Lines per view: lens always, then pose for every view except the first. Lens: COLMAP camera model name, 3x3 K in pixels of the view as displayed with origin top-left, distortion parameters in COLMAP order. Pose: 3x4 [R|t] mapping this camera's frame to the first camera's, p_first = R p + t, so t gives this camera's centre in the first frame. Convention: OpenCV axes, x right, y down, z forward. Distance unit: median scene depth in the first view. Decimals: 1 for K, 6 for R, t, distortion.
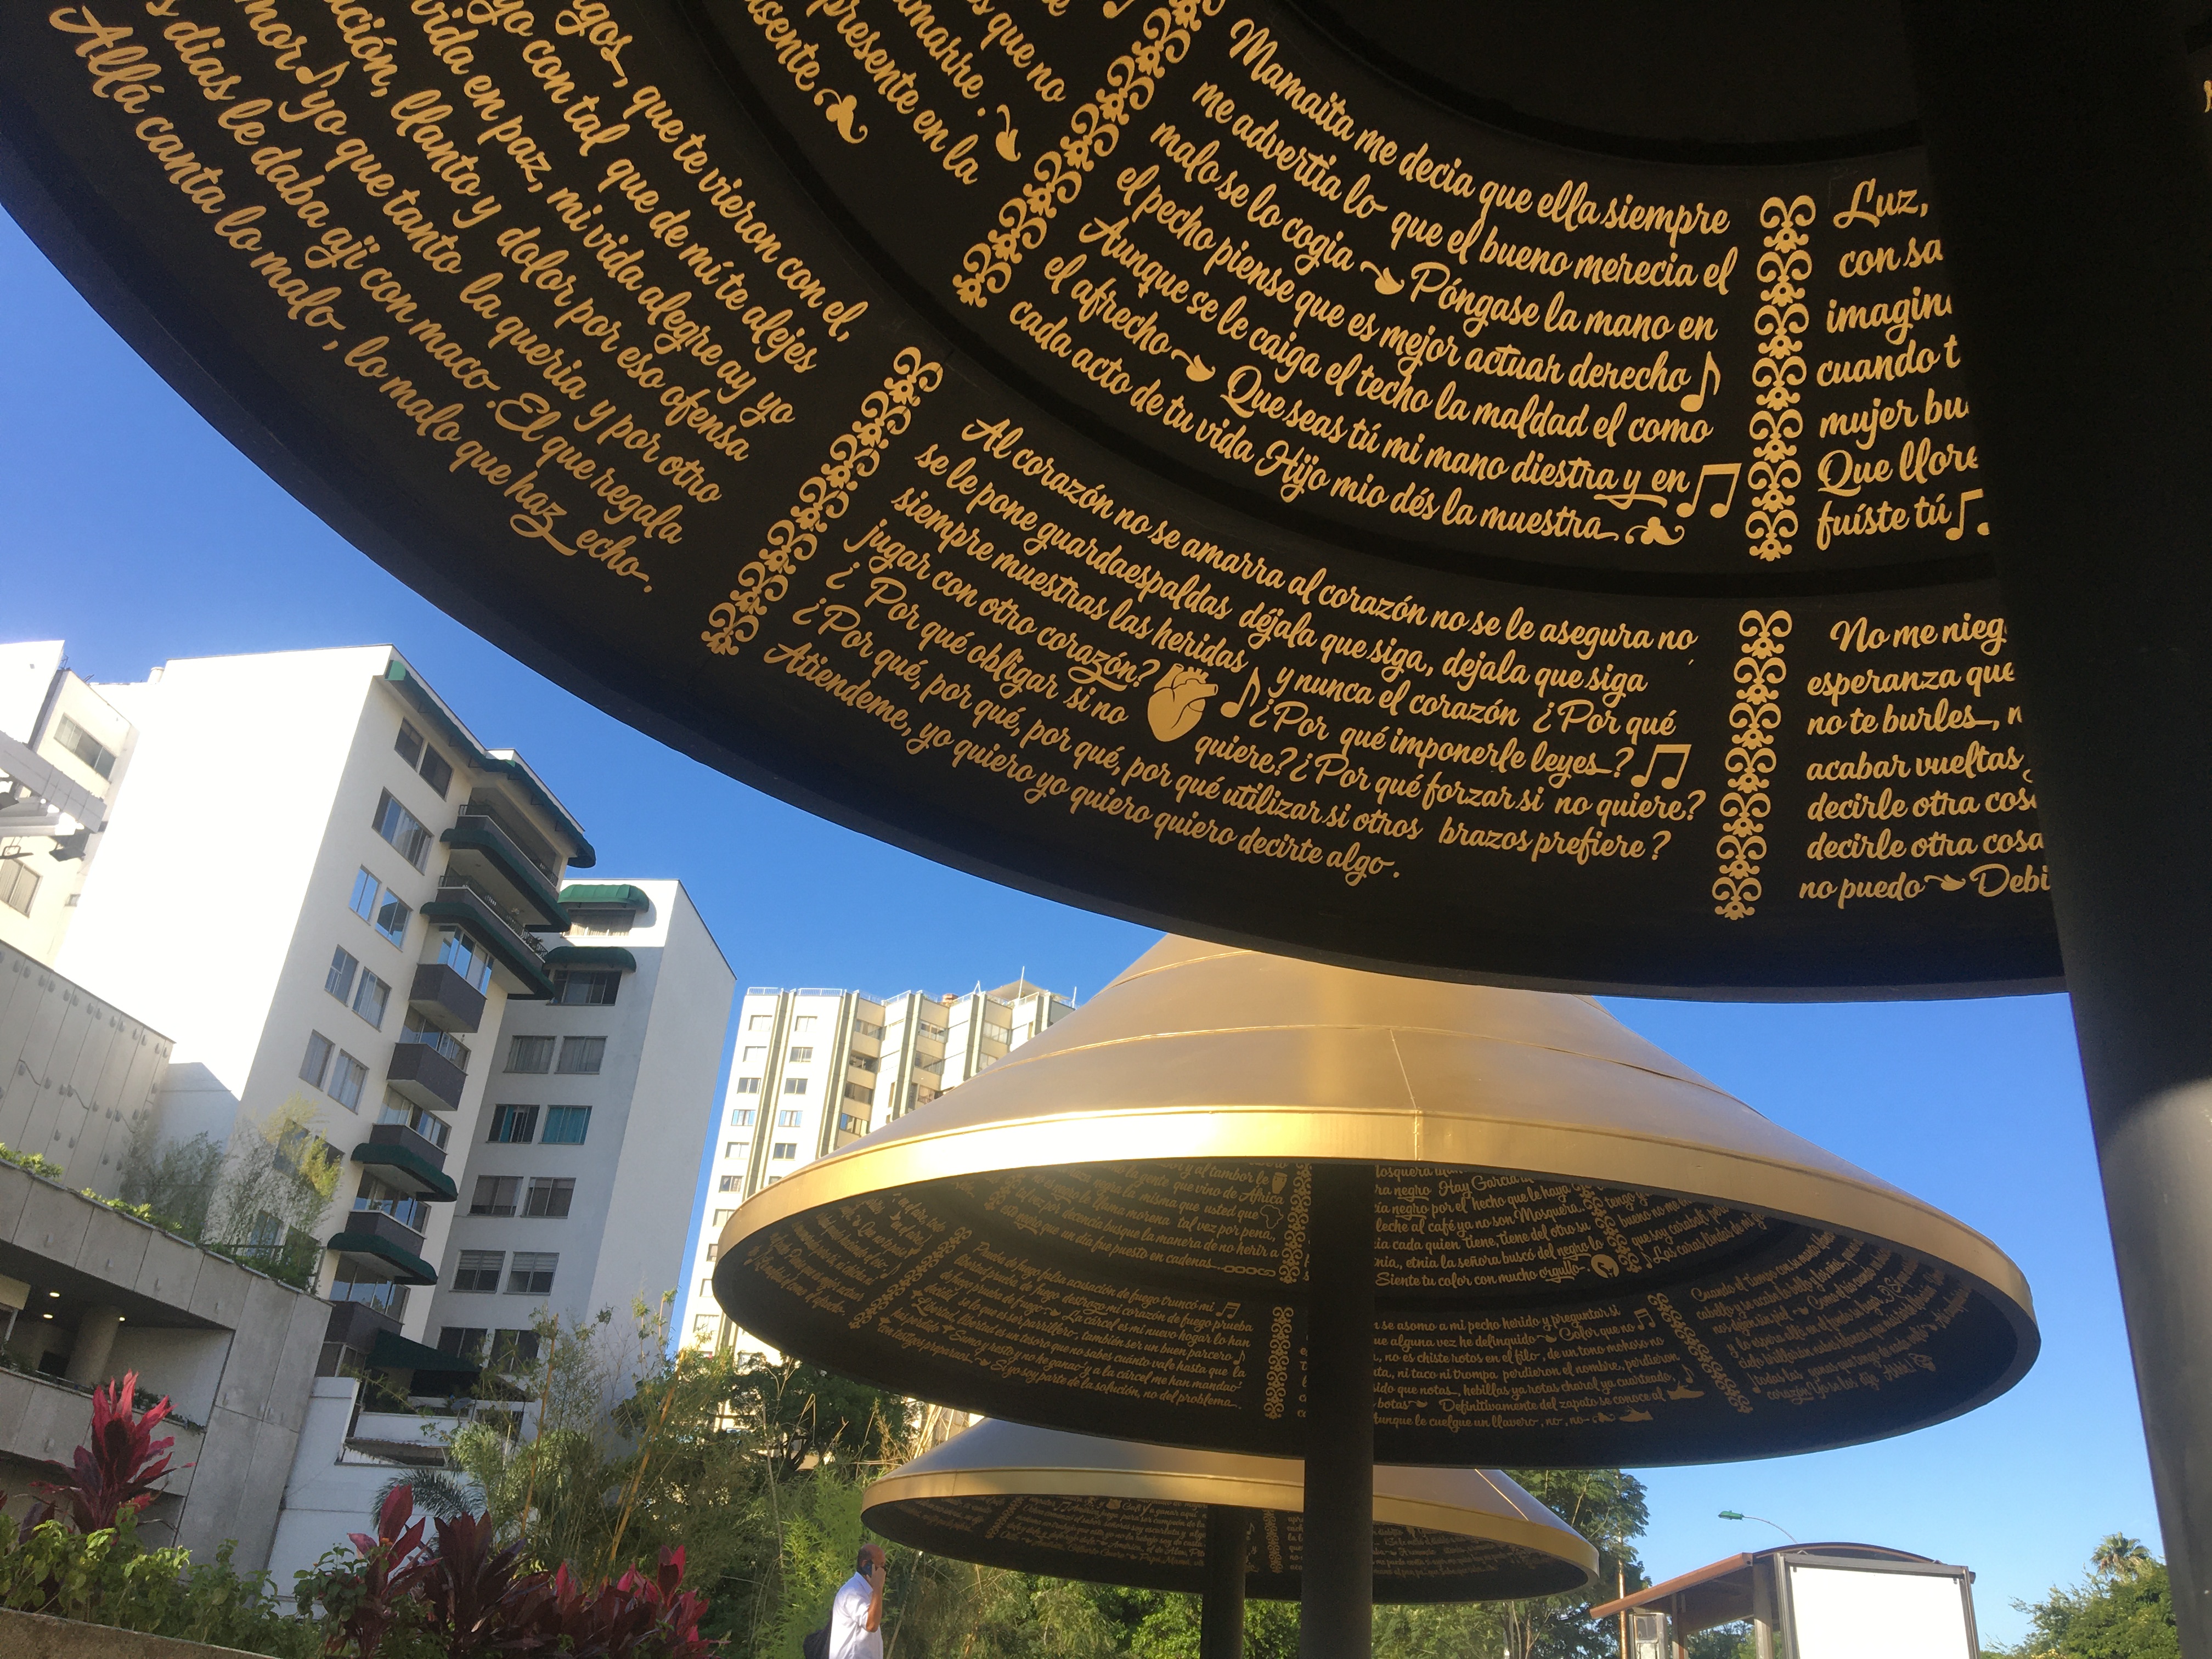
lens RADIAL K [[1853.9, 0, 1106.0], [0, 1853.9, 829.5], [0, 0, 1]] dist [0.111966, -0.199091]
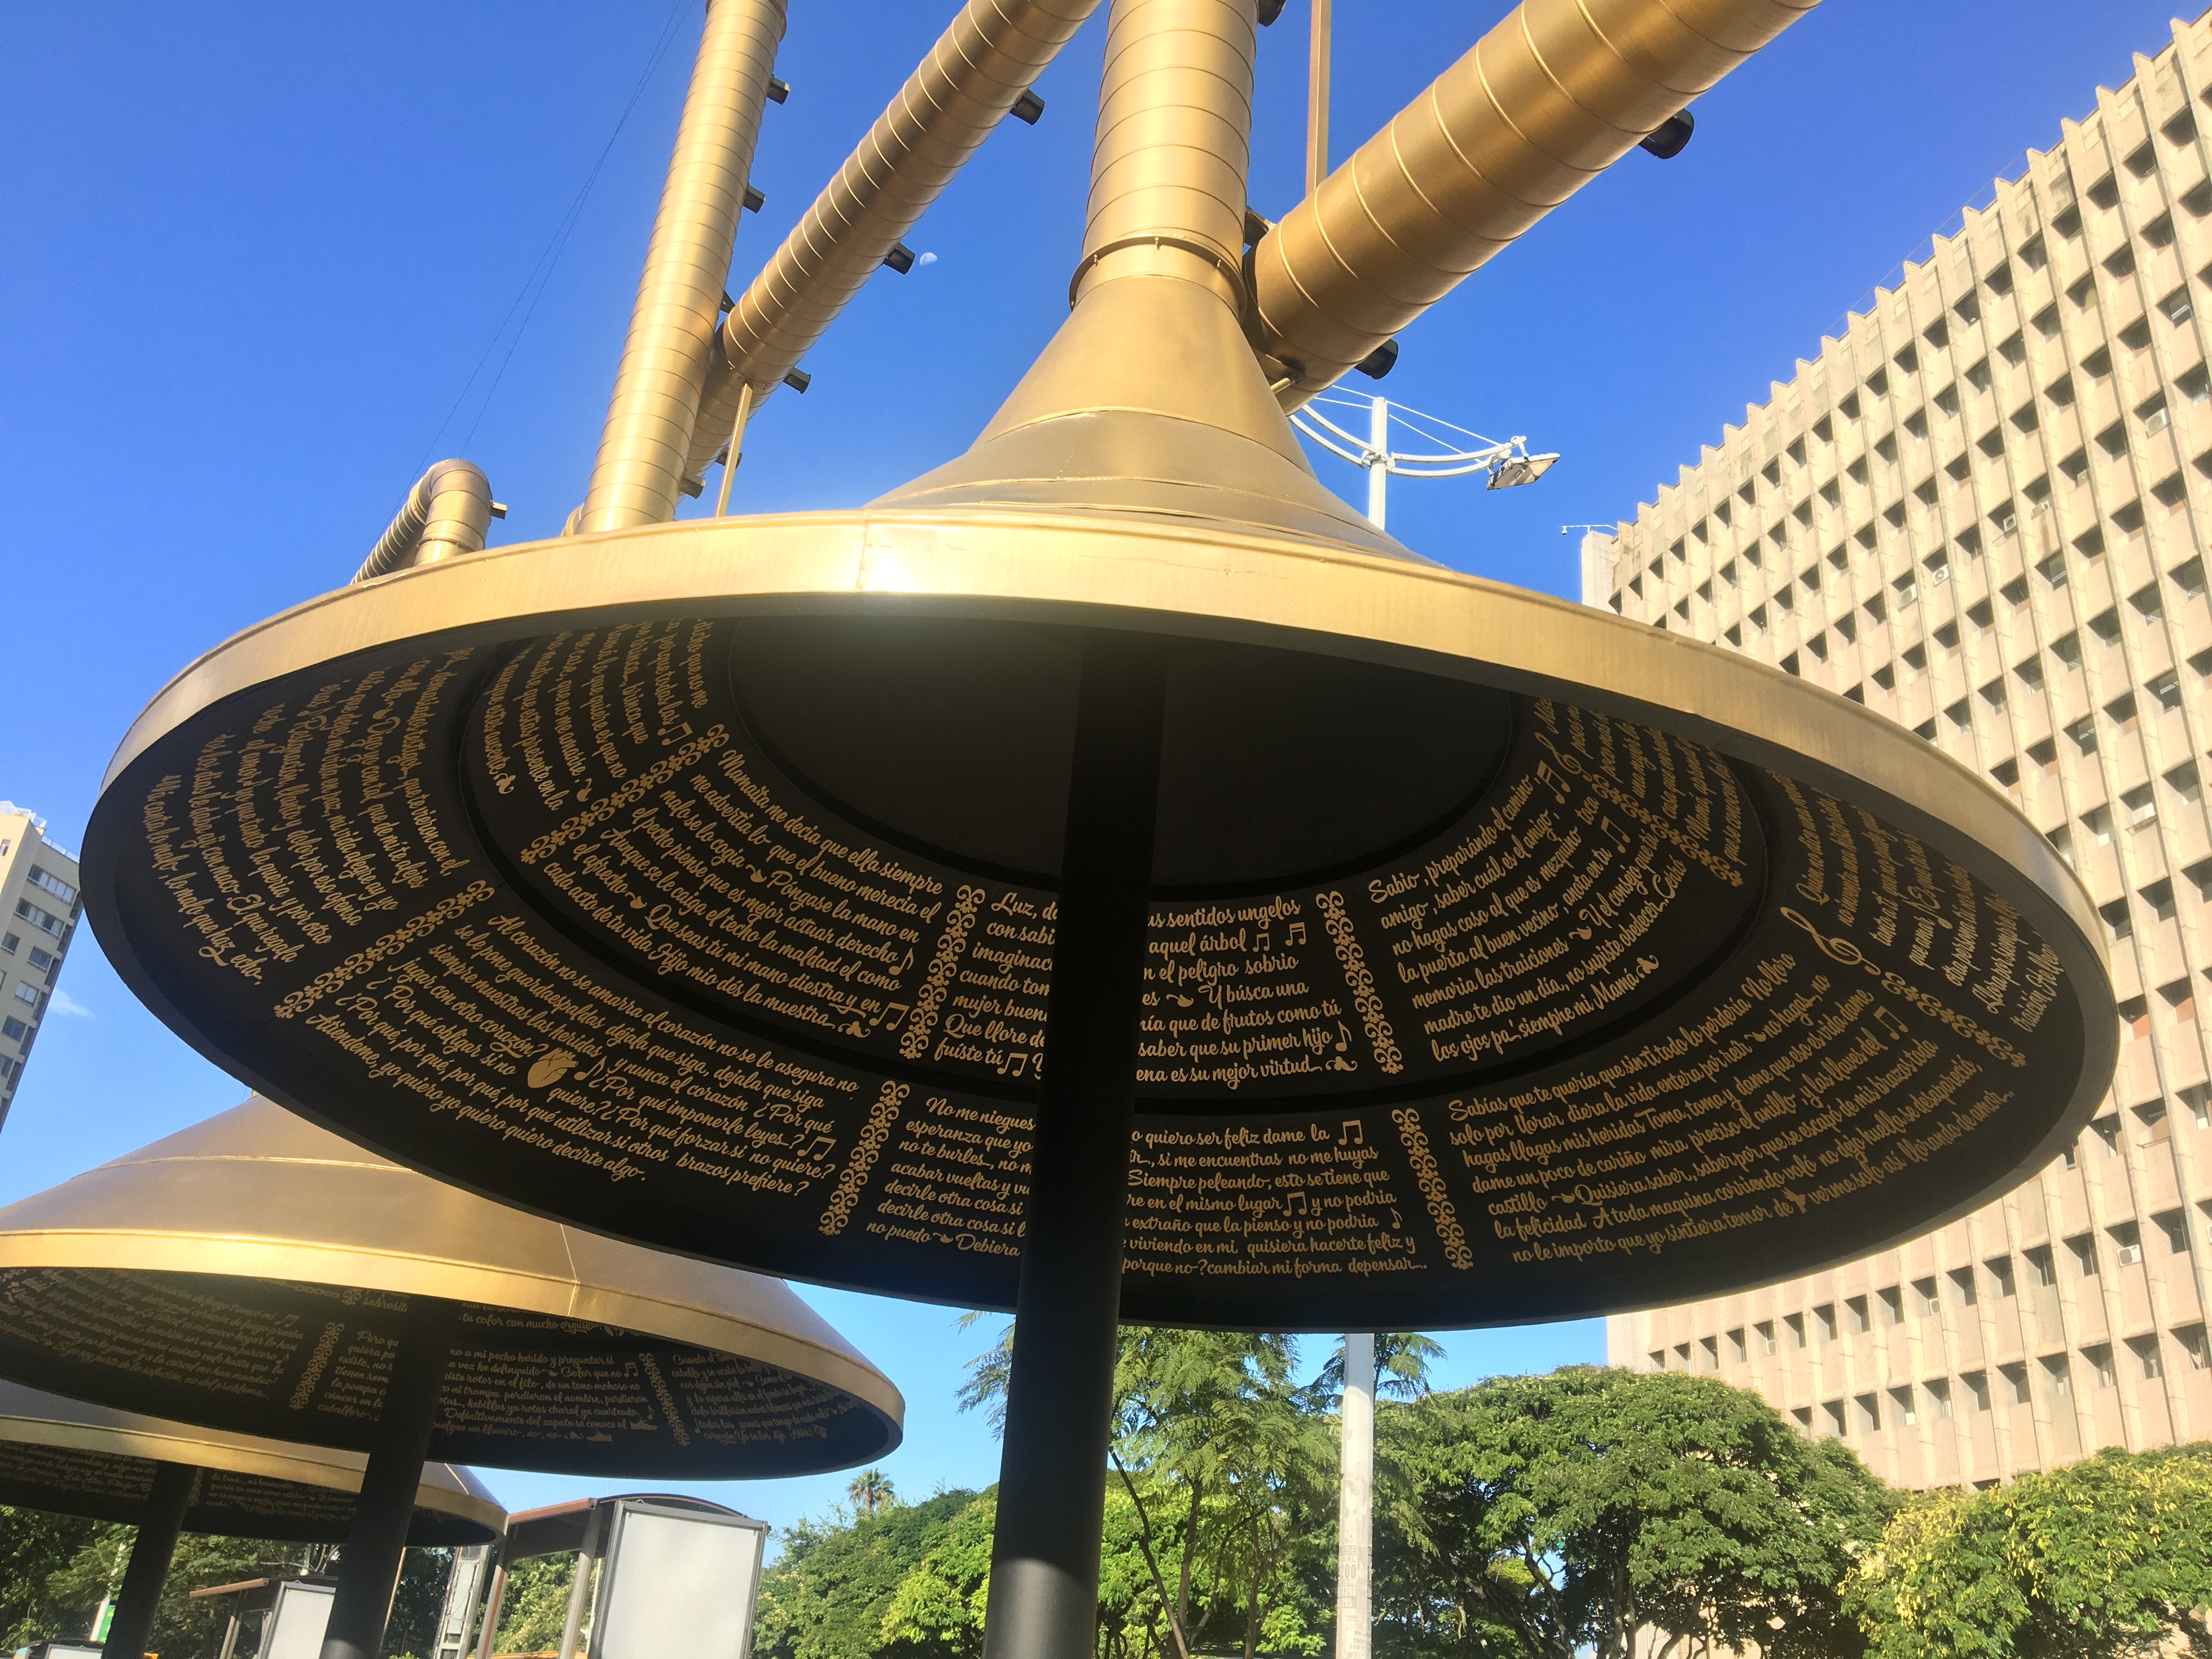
lens RADIAL K [[1853.9, 0, 1106.0], [0, 1853.9, 829.5], [0, 0, 1]] dist [0.111966, -0.199091]
pose [[0.831036, 0.247695, 0.498022, -0.410142], [-0.270483, 0.962338, -0.027278, -0.348167], [-0.486023, -0.112038, 0.866735, -0.573434]]
